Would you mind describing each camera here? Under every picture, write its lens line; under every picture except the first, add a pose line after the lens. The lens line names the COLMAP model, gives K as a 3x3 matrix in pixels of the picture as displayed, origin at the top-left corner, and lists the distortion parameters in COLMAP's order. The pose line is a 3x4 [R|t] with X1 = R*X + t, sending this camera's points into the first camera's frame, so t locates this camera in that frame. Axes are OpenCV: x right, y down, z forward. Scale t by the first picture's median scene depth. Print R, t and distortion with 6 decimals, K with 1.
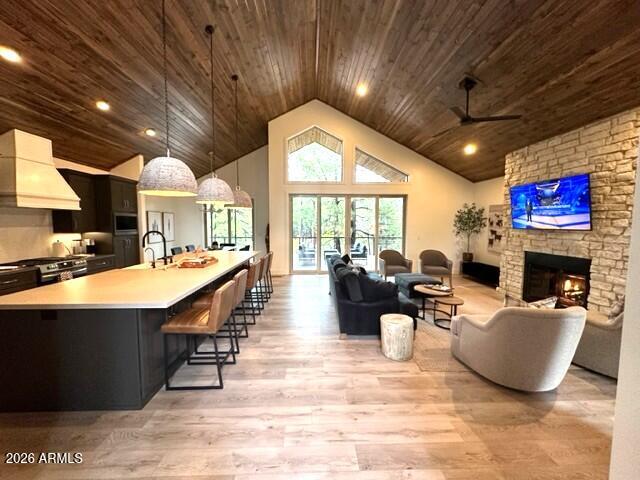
lens RADIAL K [[254.8, 0, 320.0], [0, 254.8, 240.0], [0, 0, 1]] dist [-0.000849, -0.000276]
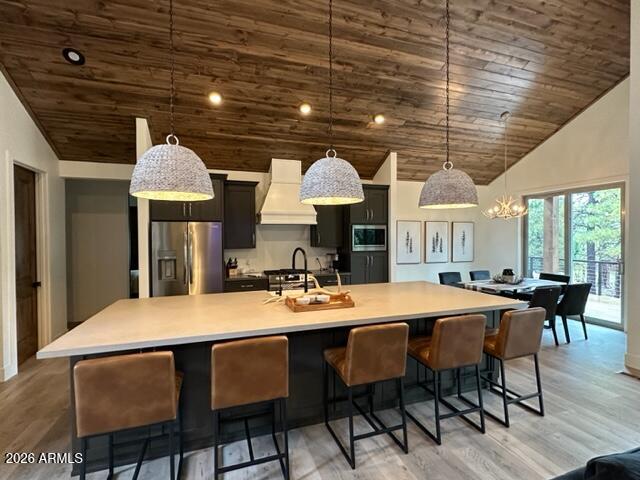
lens RADIAL K [[302.7, 0, 320.0], [0, 302.7, 240.0], [0, 0, 1]] dist [-0.010016, -0.000433]
pose [[0.285865, -0.001498, -0.958269, 0.197607], [-0.056697, 0.998221, -0.018474, -0.036846], [0.956591, 0.059612, 0.285271, 0.725157]]
